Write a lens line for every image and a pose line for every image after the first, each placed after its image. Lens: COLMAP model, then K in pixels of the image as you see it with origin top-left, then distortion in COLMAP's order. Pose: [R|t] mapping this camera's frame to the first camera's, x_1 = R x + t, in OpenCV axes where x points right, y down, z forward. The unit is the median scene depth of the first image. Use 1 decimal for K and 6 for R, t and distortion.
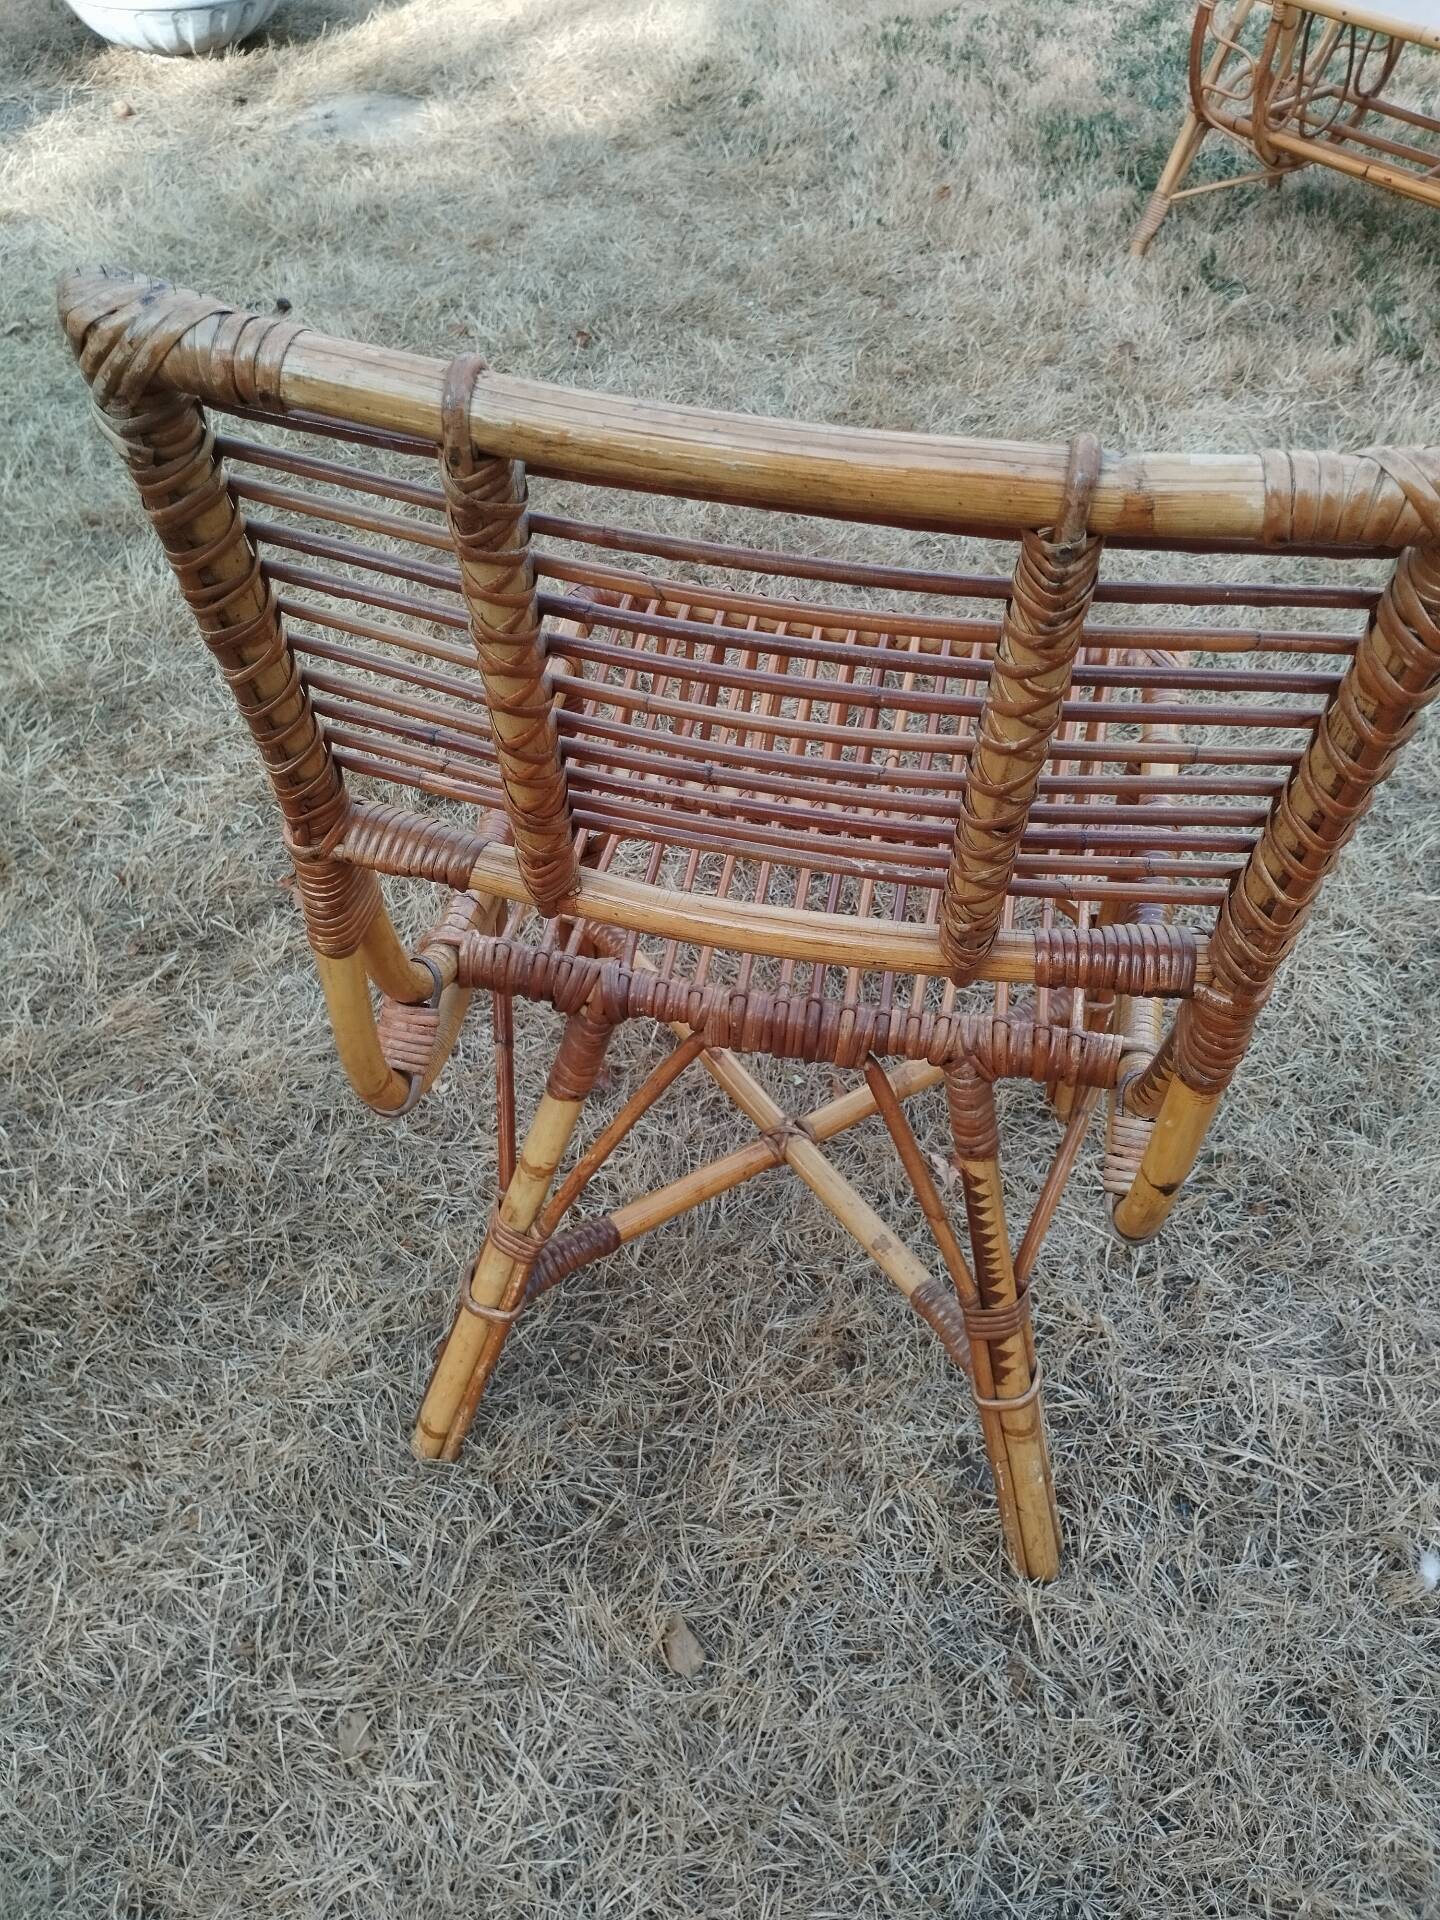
lens RADIAL K [[1658.5, 0, 725.5], [0, 1658.5, 973.5], [0, 0, 1]] dist [0.051763, -0.017223]
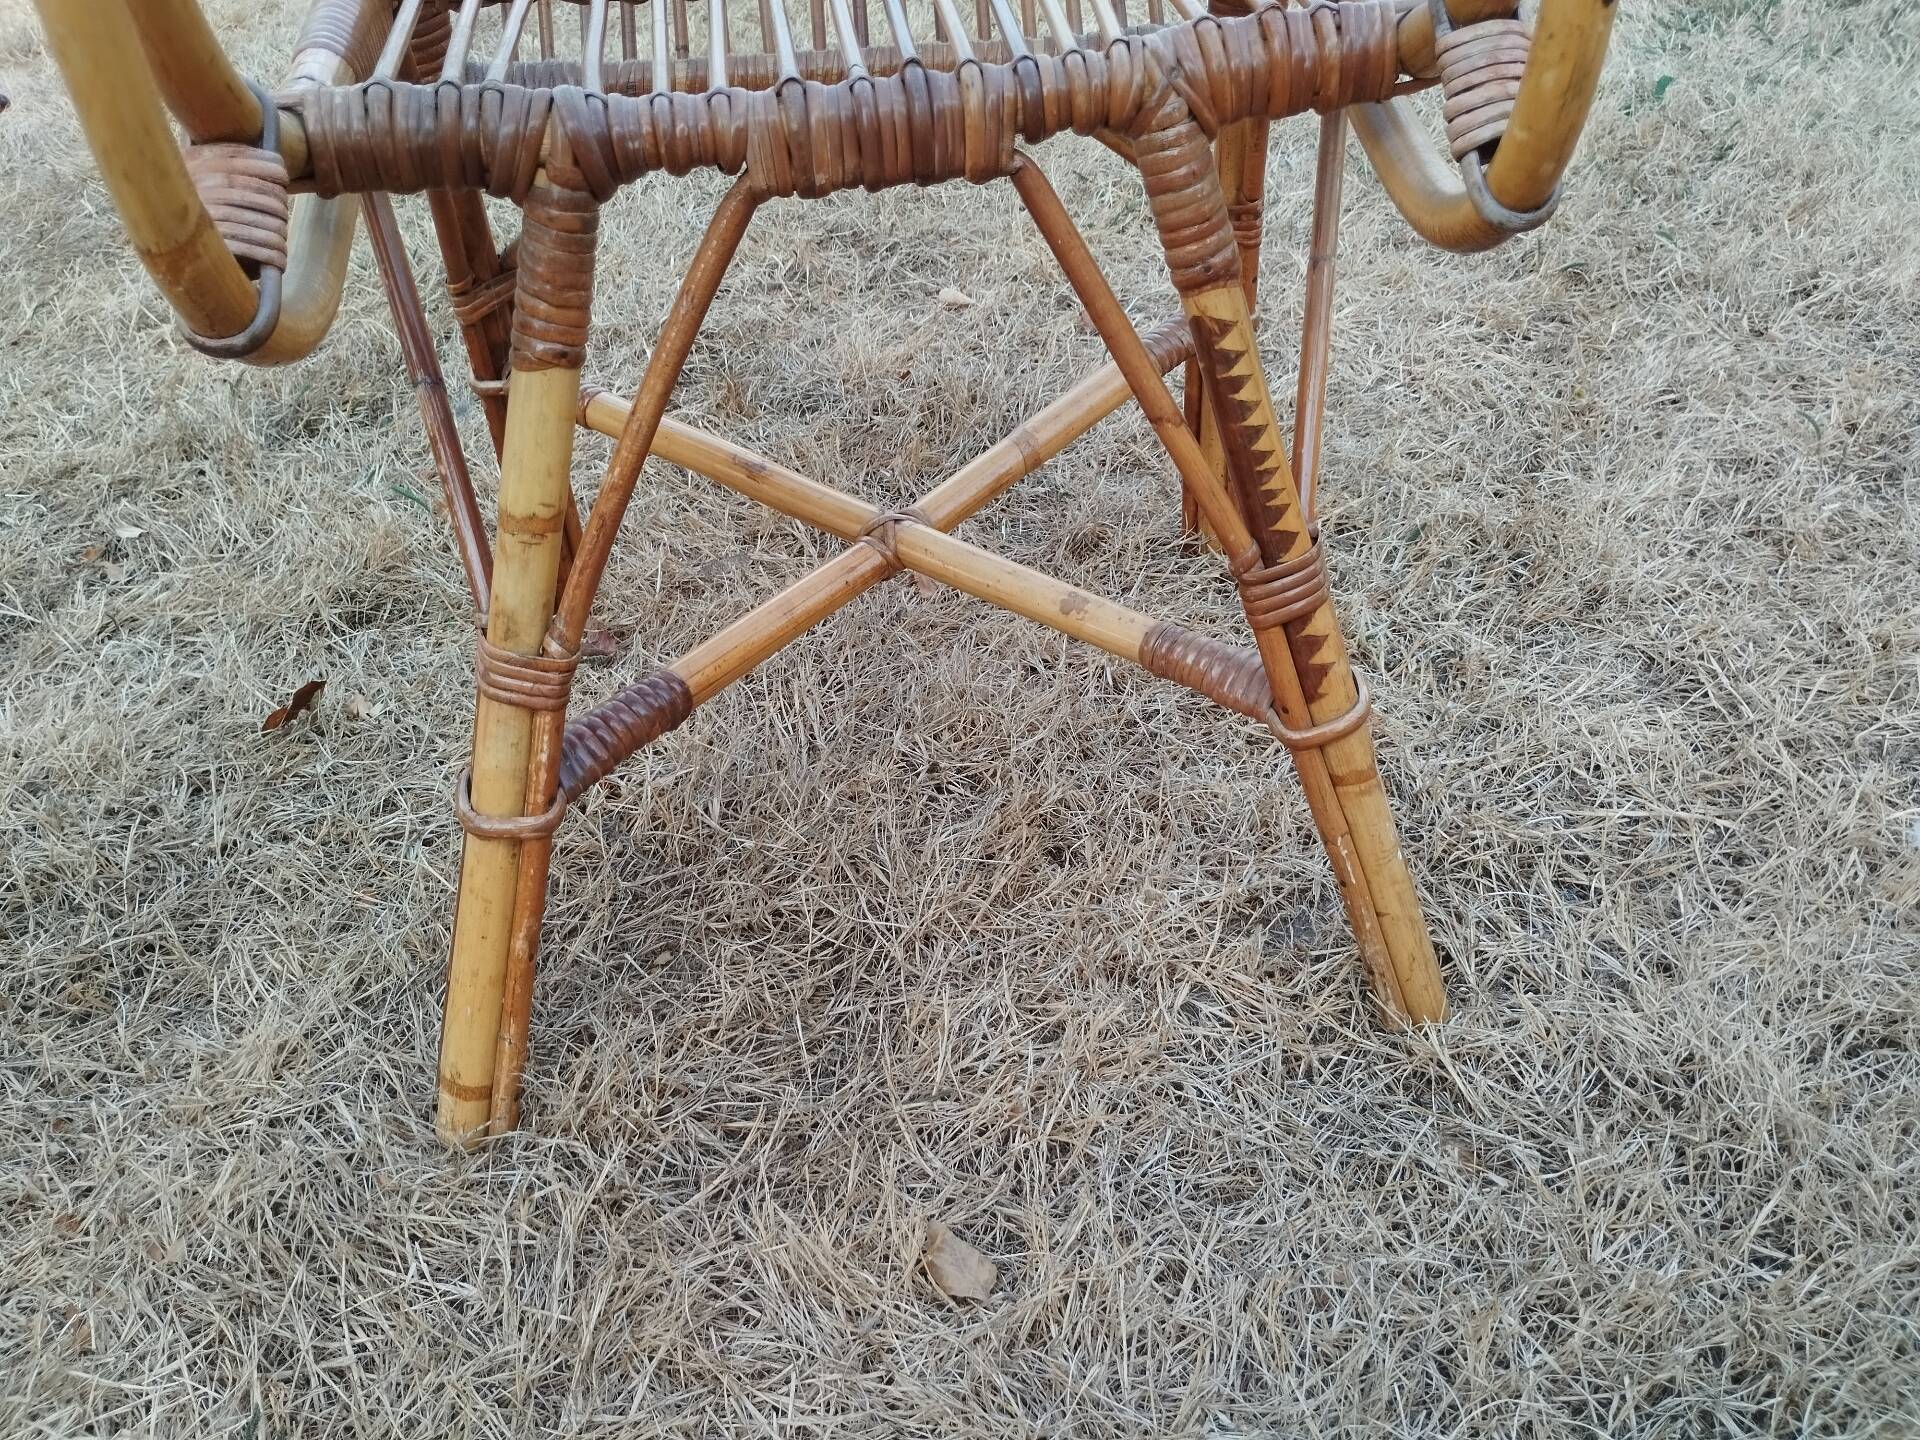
lens RADIAL K [[1650.7, 0, 962.6], [0, 1650.7, 721.0], [0, 0, 1]] dist [0.063282, -0.085378]
pose [[0.951445, -0.243099, 0.188828, -0.086703], [0.268126, 0.955822, -0.120470, 0.276681], [-0.151200, 0.165250, 0.974593, 0.361650]]
